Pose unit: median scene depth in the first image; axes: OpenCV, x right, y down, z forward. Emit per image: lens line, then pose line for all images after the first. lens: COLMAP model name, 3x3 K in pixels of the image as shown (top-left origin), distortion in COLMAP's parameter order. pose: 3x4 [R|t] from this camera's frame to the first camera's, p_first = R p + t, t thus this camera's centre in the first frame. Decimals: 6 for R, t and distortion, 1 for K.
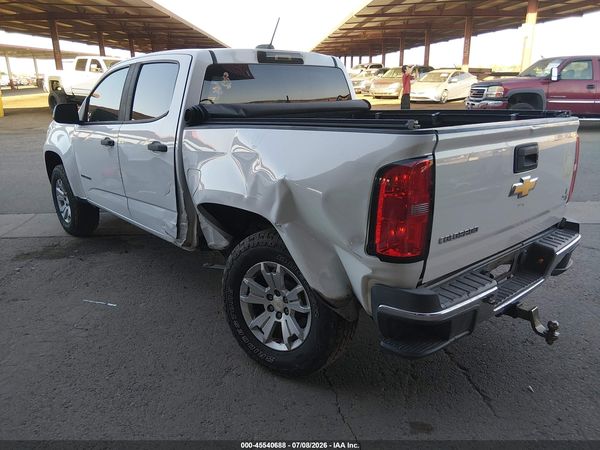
lens RADIAL K [[457.3, 0, 300.0], [0, 457.3, 225.0], [0, 0, 1]] dist [0.079485, -0.129430]
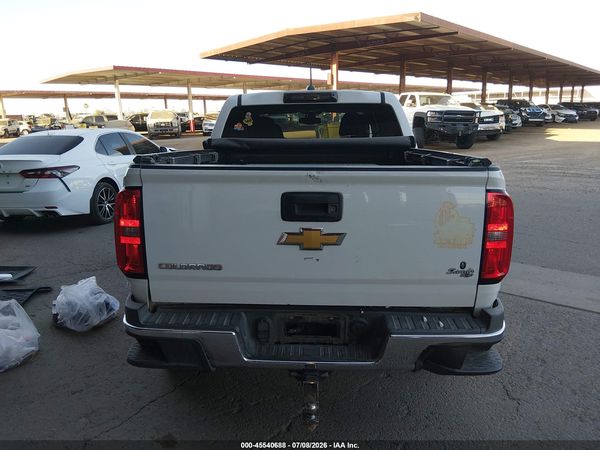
lens RADIAL K [[457.3, 0, 300.0], [0, 457.3, 225.0], [0, 0, 1]] dist [0.079485, -0.129430]
pose [[0.719013, 0.150860, -0.678426, 0.643612], [-0.193472, 0.981018, 0.013099, -0.070547], [0.667525, 0.121838, 0.734552, 0.204550]]
